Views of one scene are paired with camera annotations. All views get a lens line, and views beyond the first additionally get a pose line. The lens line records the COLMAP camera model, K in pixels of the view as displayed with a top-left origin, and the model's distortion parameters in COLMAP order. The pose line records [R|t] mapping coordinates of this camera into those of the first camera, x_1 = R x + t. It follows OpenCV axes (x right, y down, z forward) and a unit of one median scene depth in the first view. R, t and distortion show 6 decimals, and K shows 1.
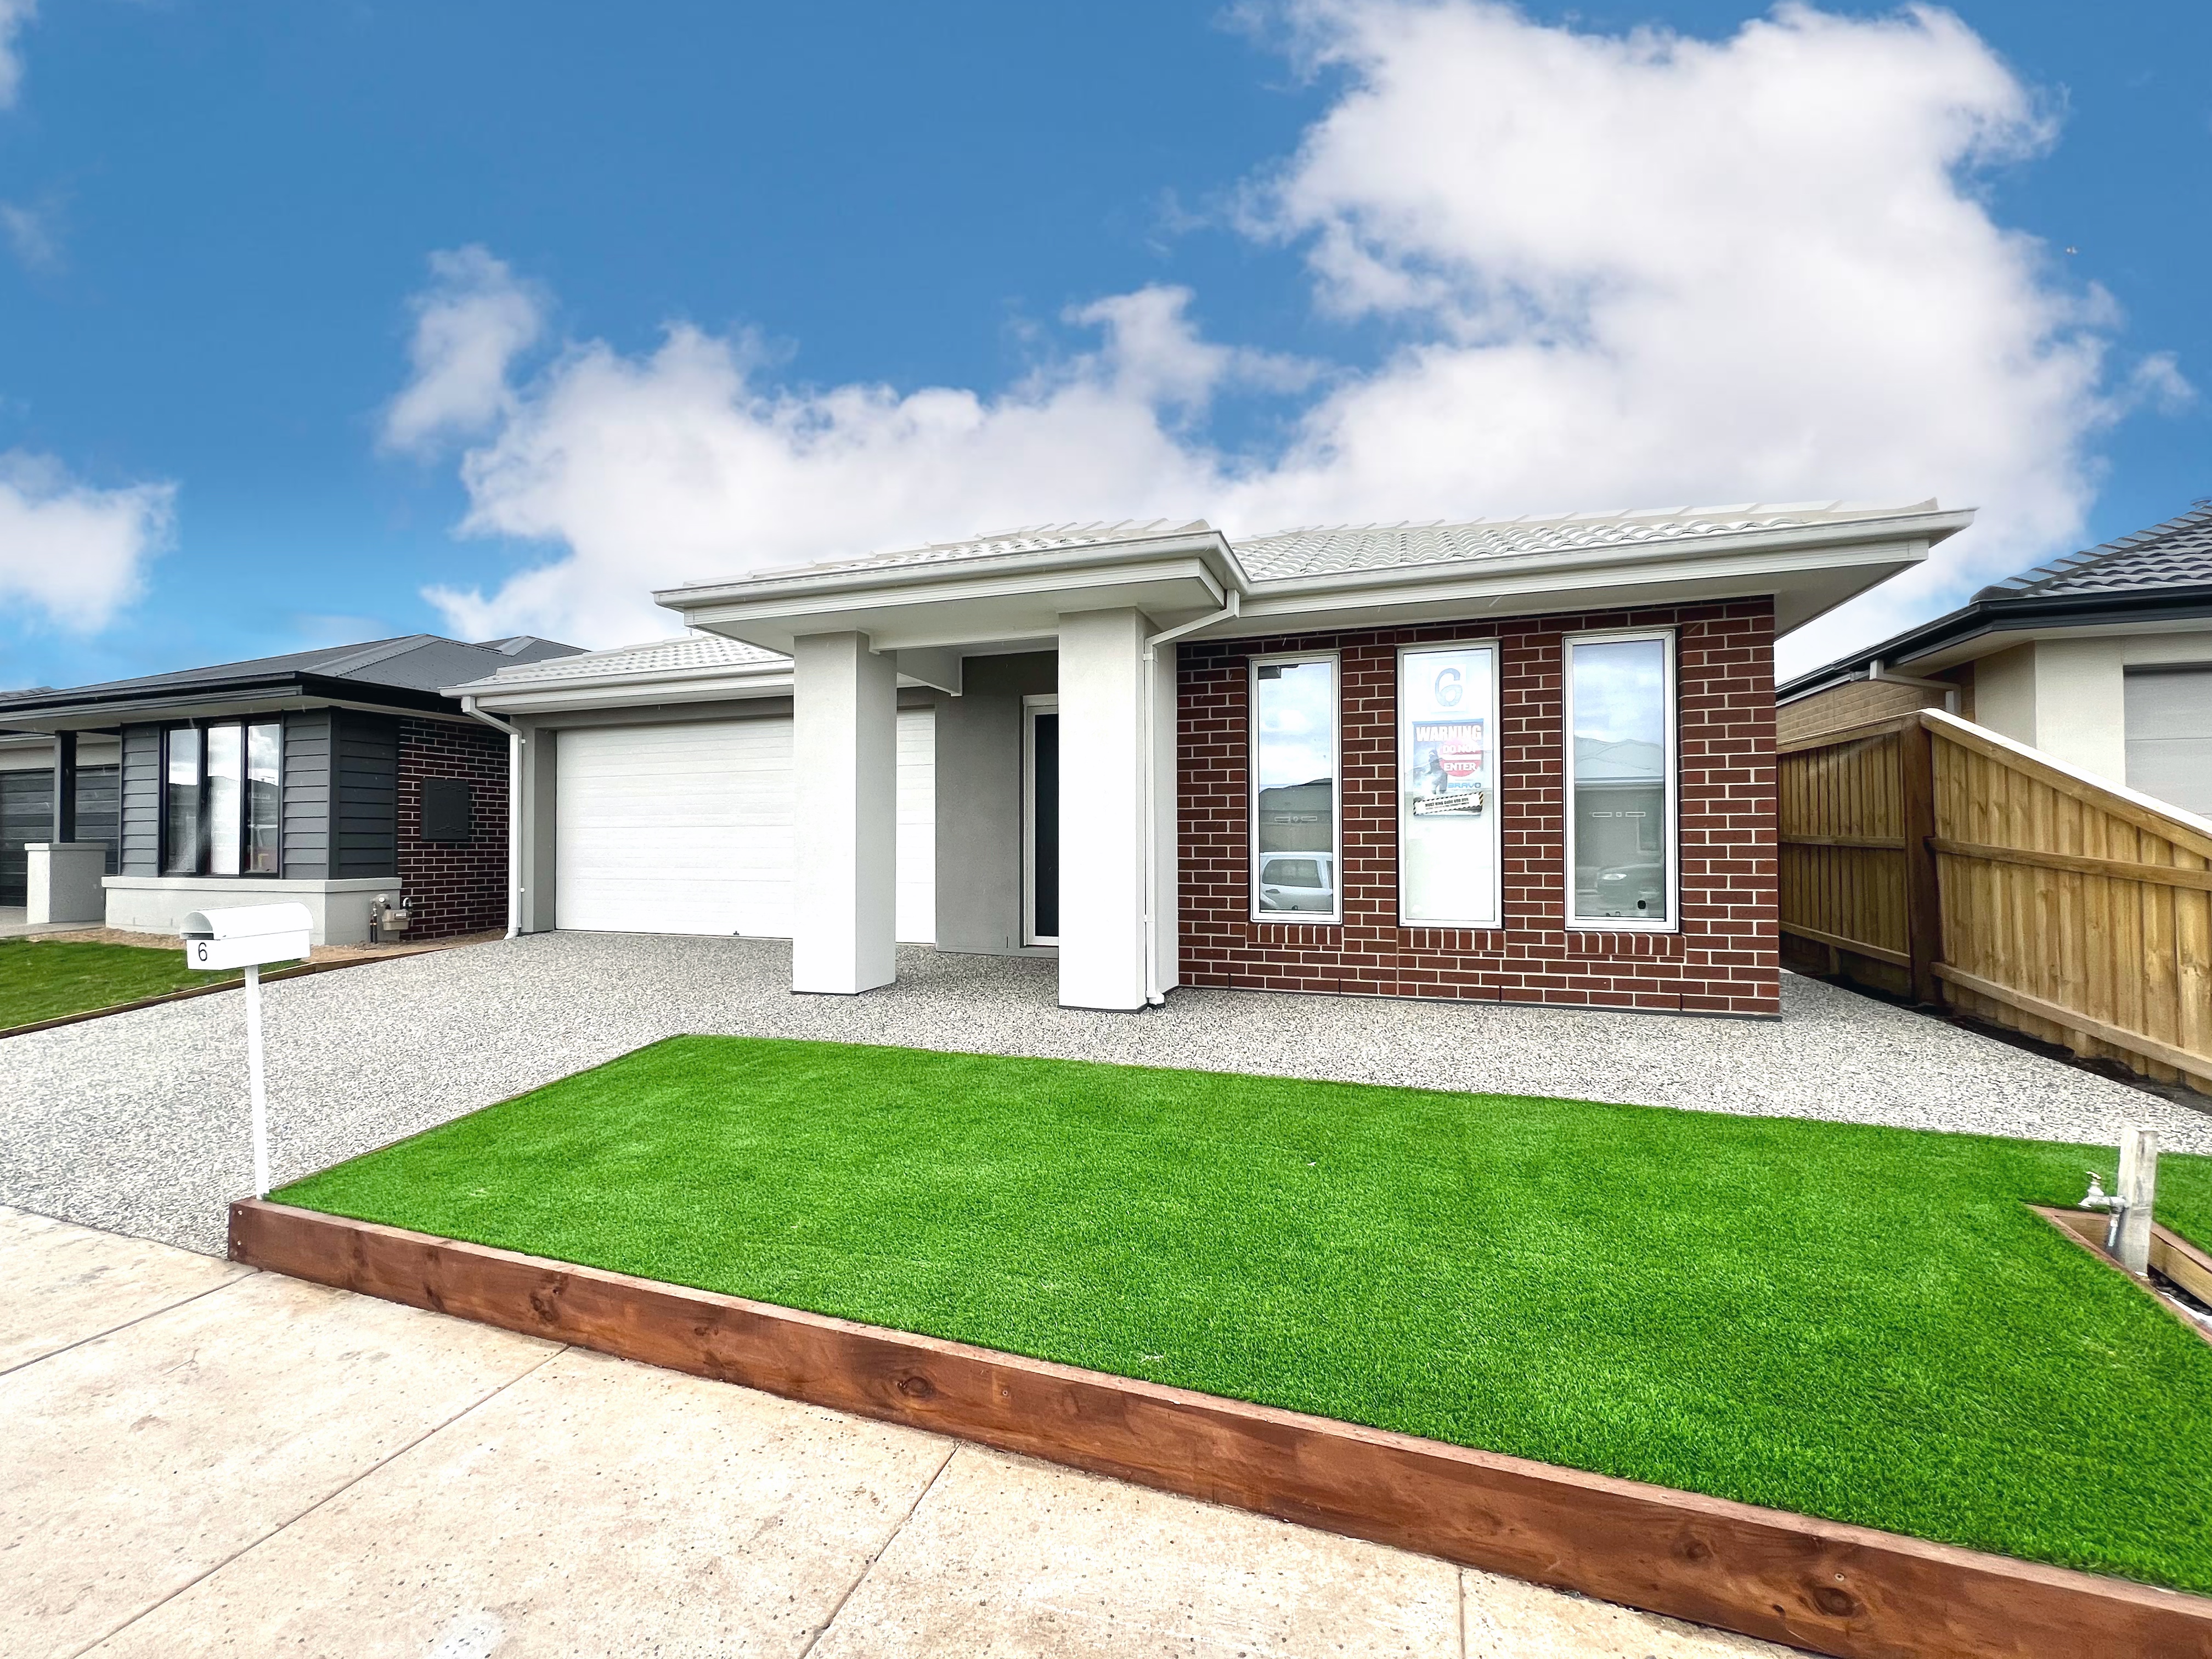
lens RADIAL K [[894.6, 0, 1102.7], [0, 894.6, 831.8], [0, 0, 1]] dist [-0.001432, 0.000148]
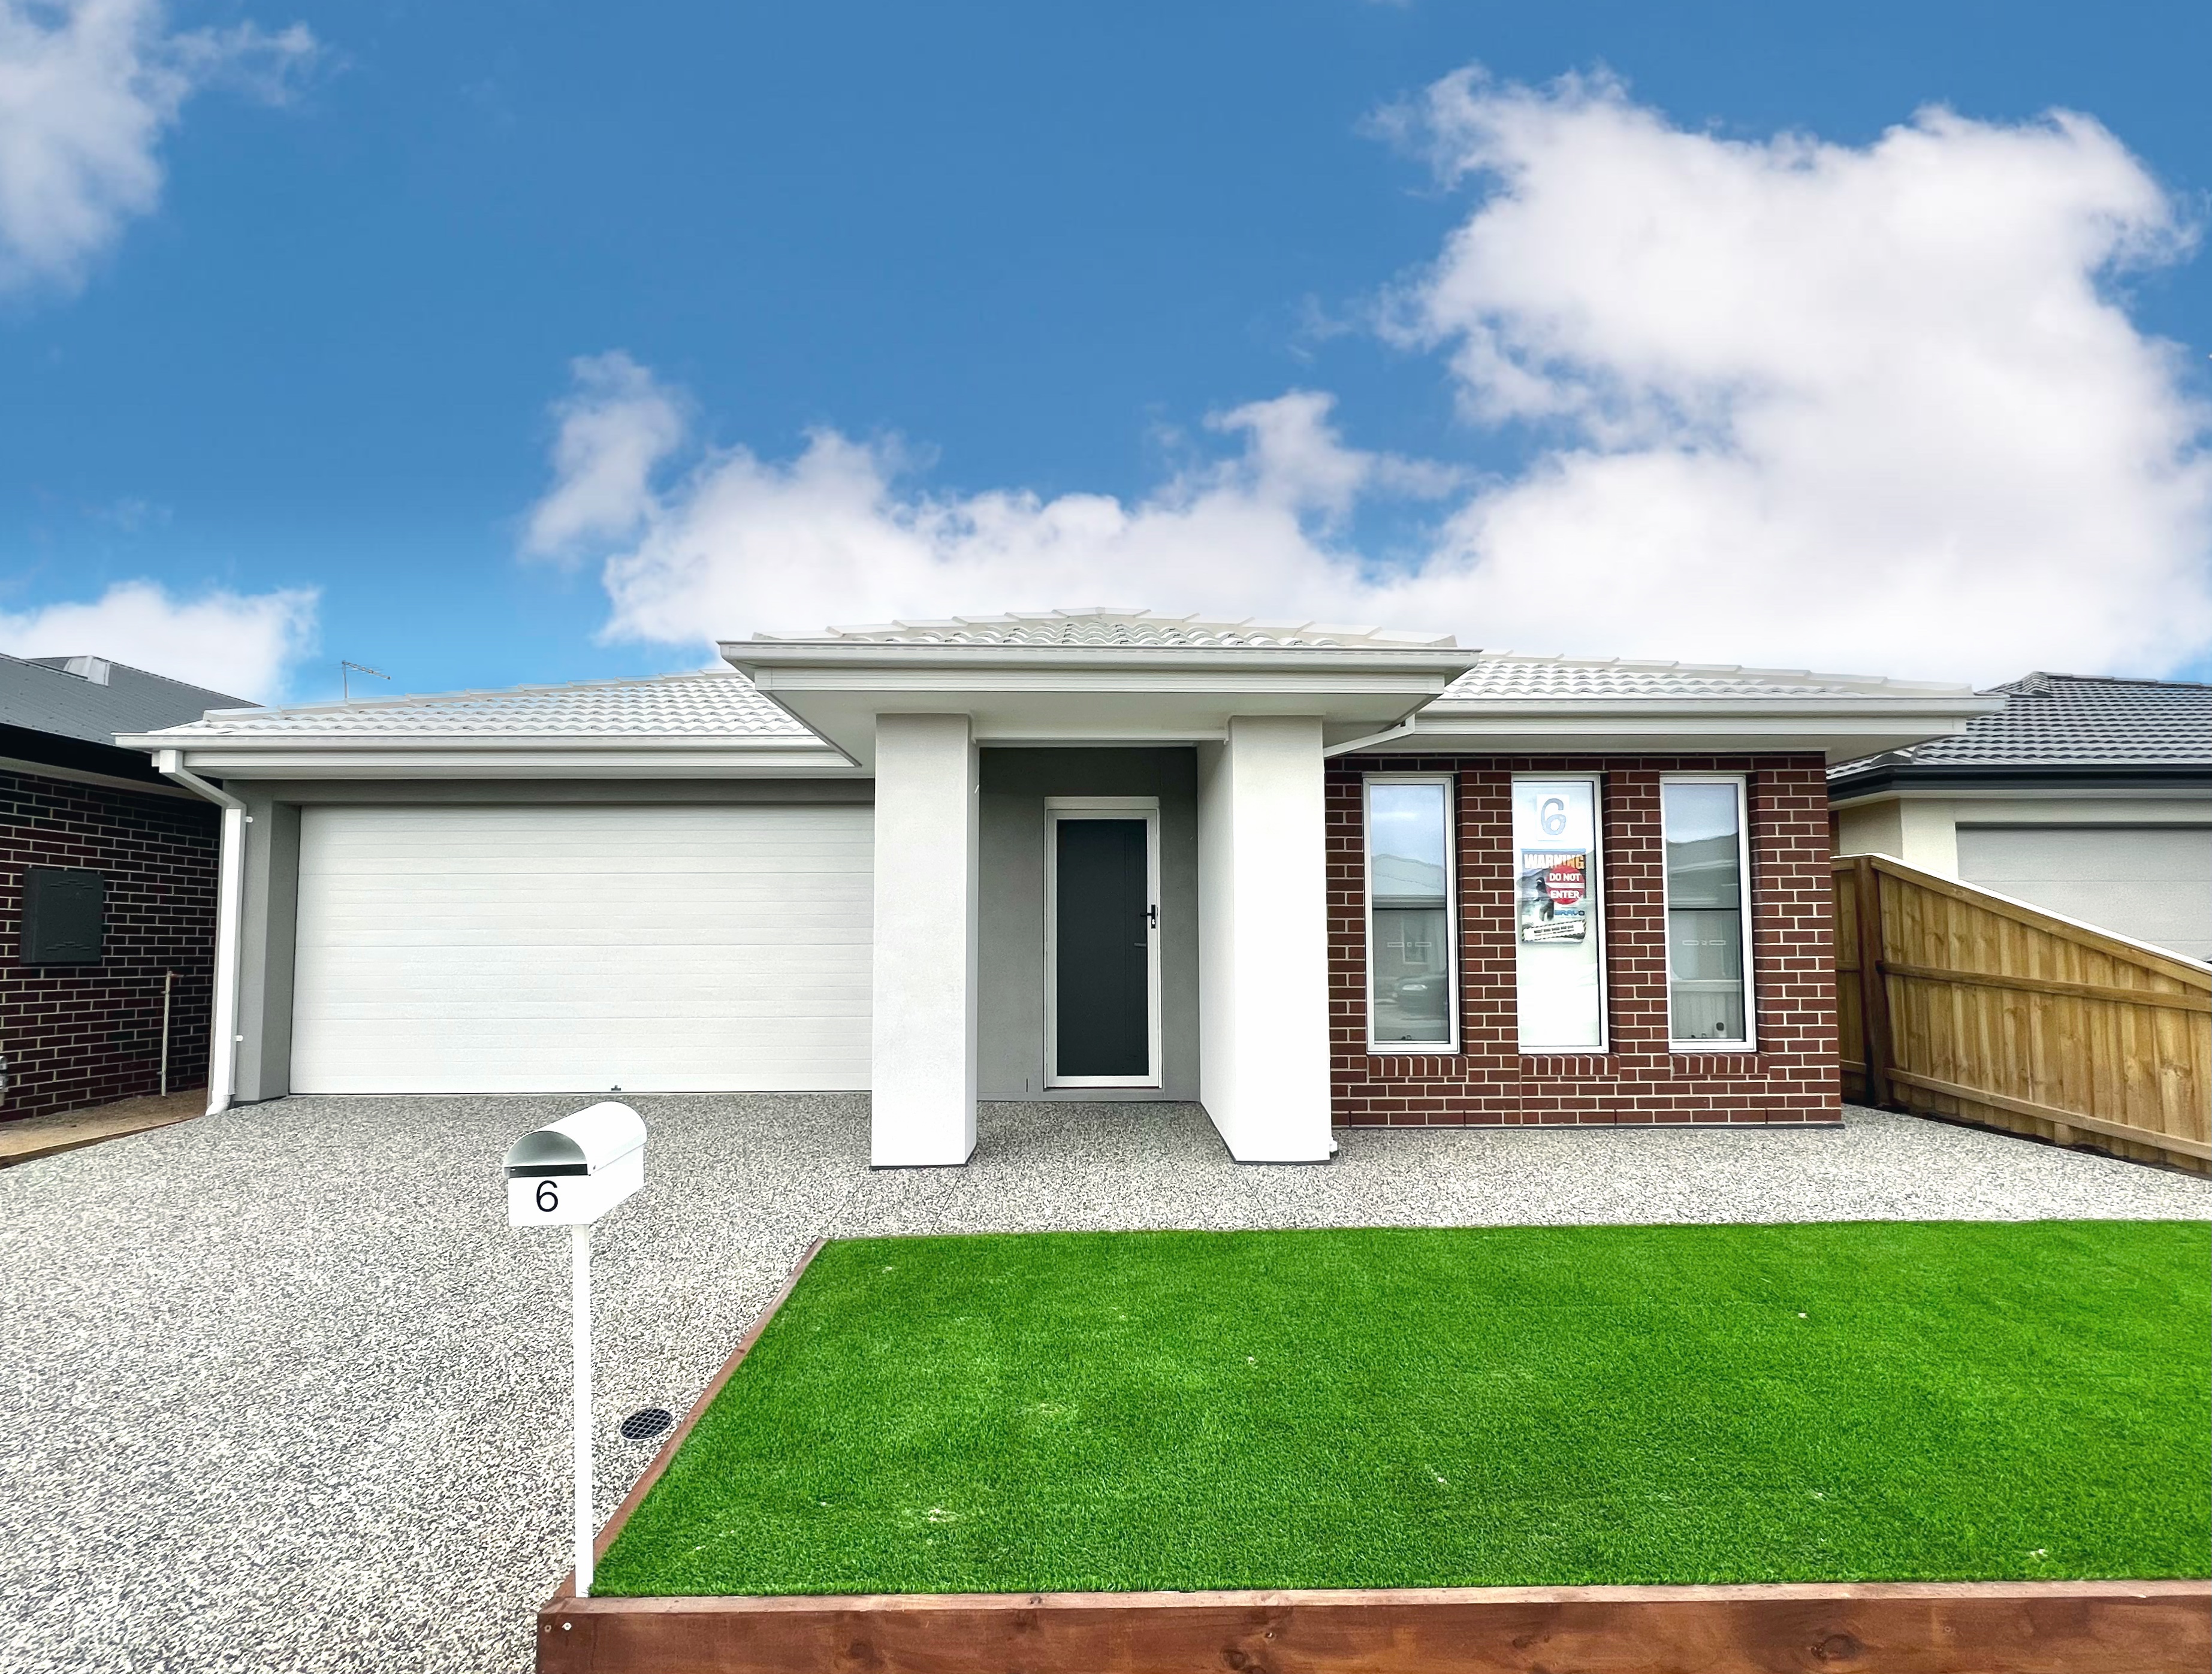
lens RADIAL K [[980.3, 0, 1102.7], [0, 980.3, 891.7], [0, 0, 1]] dist [-0.002304, 0.000460]
pose [[0.940391, 0.017975, 0.339619, -0.499184], [-0.002857, 0.998985, -0.044963, -0.025417], [-0.340082, 0.041312, 0.939488, 0.134656]]
